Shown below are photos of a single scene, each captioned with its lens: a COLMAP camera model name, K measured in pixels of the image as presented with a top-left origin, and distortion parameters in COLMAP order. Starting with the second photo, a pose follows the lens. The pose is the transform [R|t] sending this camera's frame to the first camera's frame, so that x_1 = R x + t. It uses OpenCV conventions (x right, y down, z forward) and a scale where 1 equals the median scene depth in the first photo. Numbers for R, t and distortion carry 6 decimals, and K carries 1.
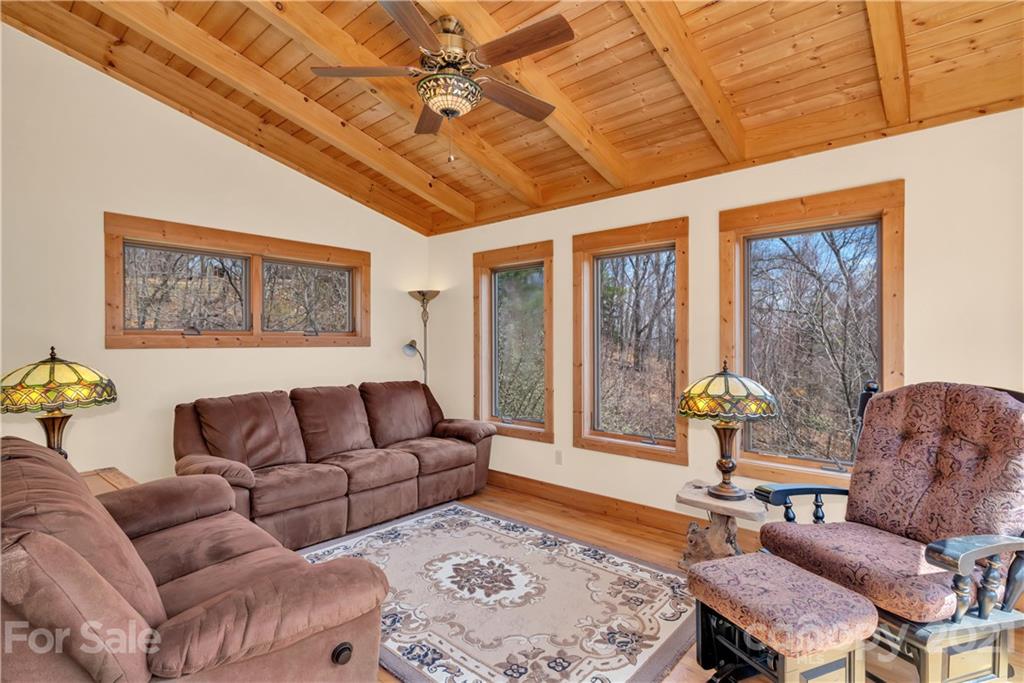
lens RADIAL K [[488.4, 0, 508.2], [0, 488.4, 339.5], [0, 0, 1]] dist [-0.002067, 0.000086]
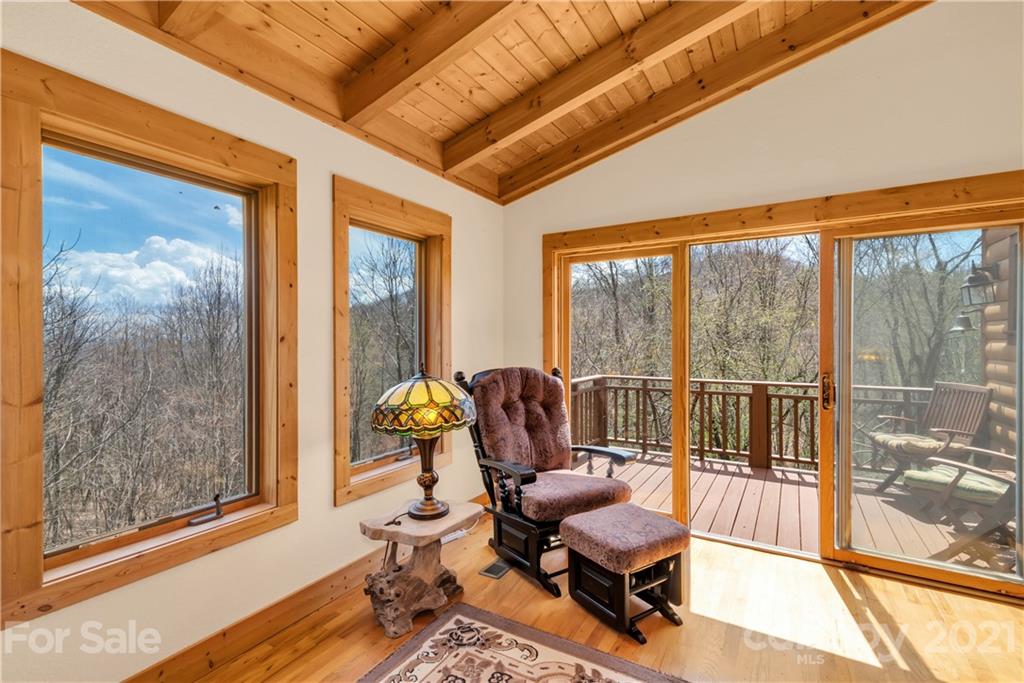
lens RADIAL K [[464.1, 0, 513.0], [0, 464.1, 342.5], [0, 0, 1]] dist [0.012925, 0.000099]
pose [[-0.188137, -0.007580, 0.982114, -0.497691], [-0.004361, 0.999967, 0.006882, 0.000710], [-0.982133, -0.002988, -0.188164, 1.211258]]
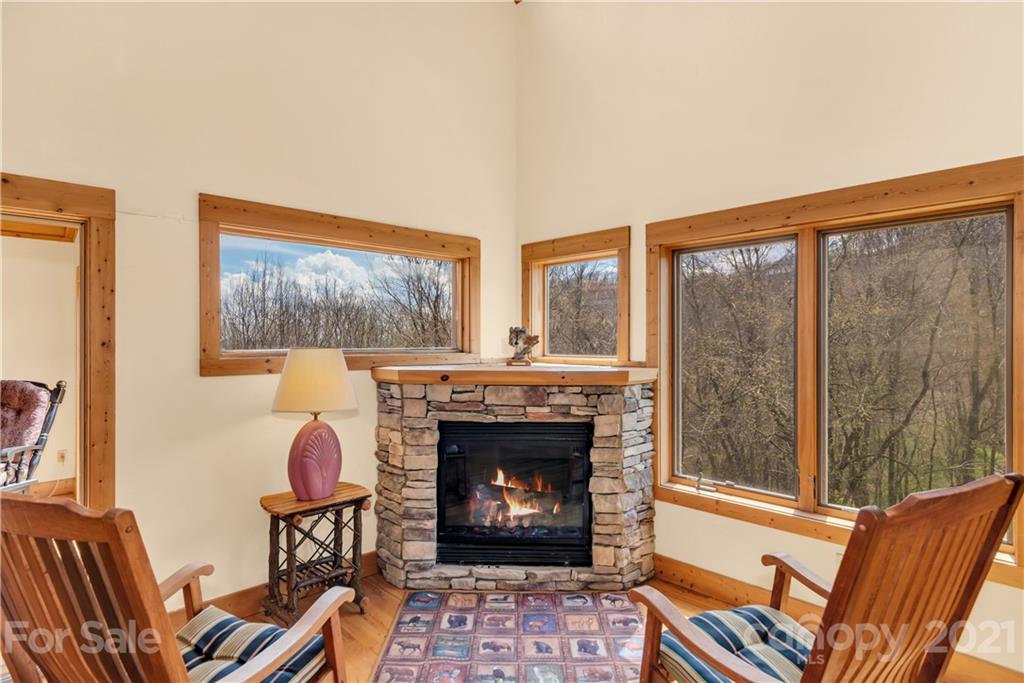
lens RADIAL K [[536.1, 0, 509.6], [0, 536.1, 343.1], [0, 0, 1]] dist [0.013164, -0.002232]
pose [[0.078439, -0.003573, 0.996913, -0.999884], [0.007097, 0.999970, 0.003026, -0.046221], [-0.996894, 0.006838, 0.078462, -1.093759]]
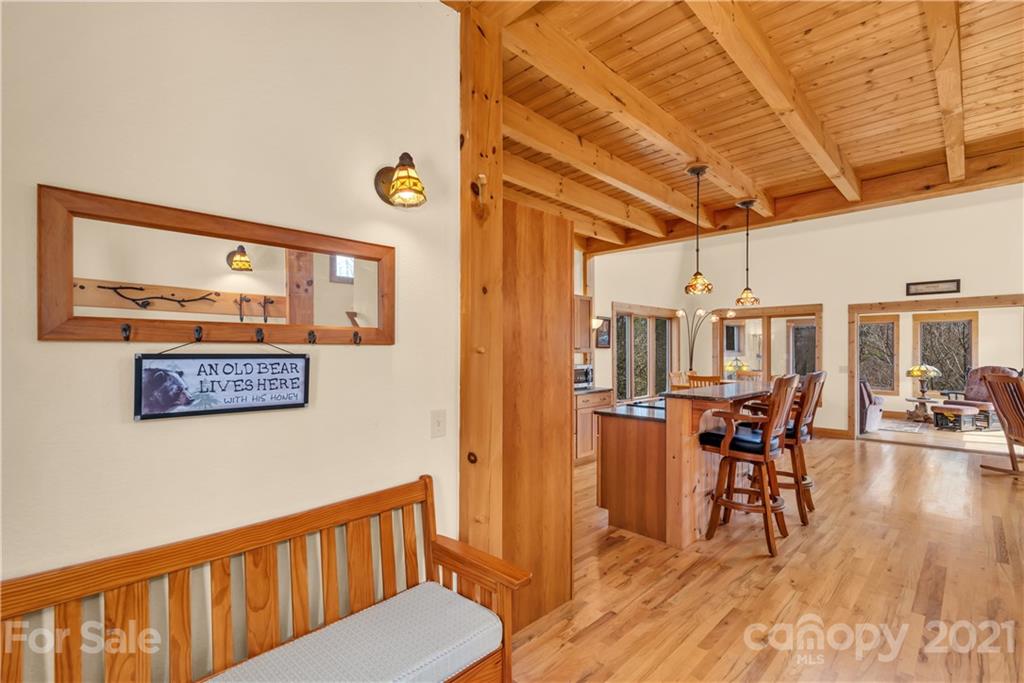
lens RADIAL K [[464.1, 0, 513.9], [0, 464.1, 348.4], [0, 0, 1]] dist [0.012925, 0.000099]
pose [[0.998777, -0.000636, -0.049439, -2.792165], [0.000123, 0.999946, -0.010377, -0.016886], [0.049443, 0.010359, 0.998723, -3.014004]]
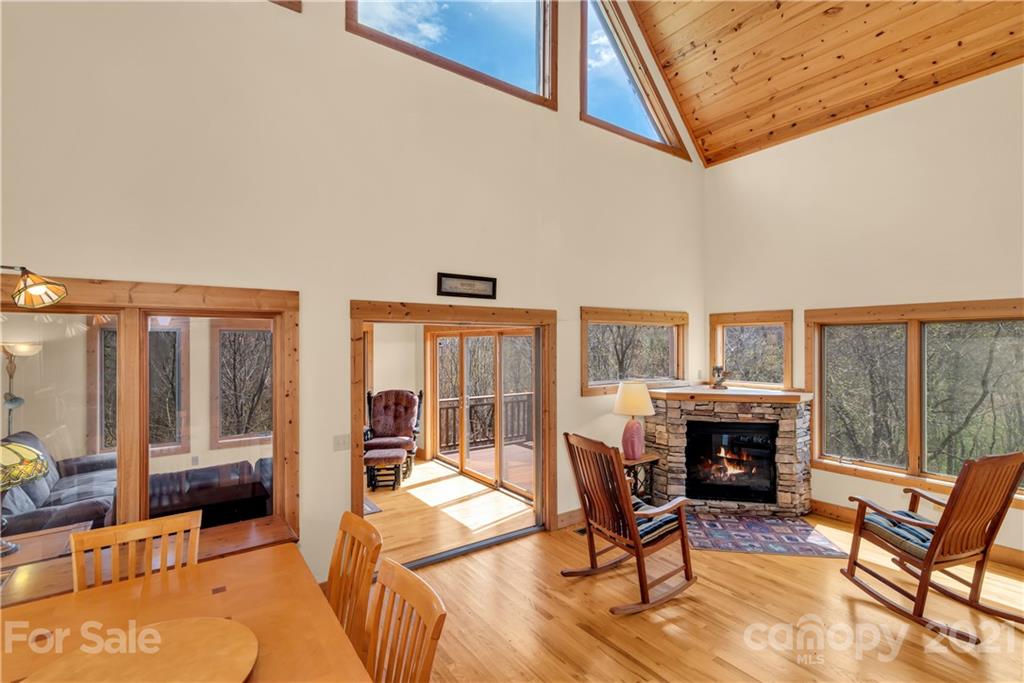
lens RADIAL K [[464.1, 0, 511.6], [0, 464.1, 344.5], [0, 0, 1]] dist [0.012925, 0.000099]
pose [[0.208000, -0.002385, 0.978126, -1.973910], [0.007318, 0.999973, 0.000882, -0.212024], [-0.978101, 0.006975, 0.208012, -0.446721]]
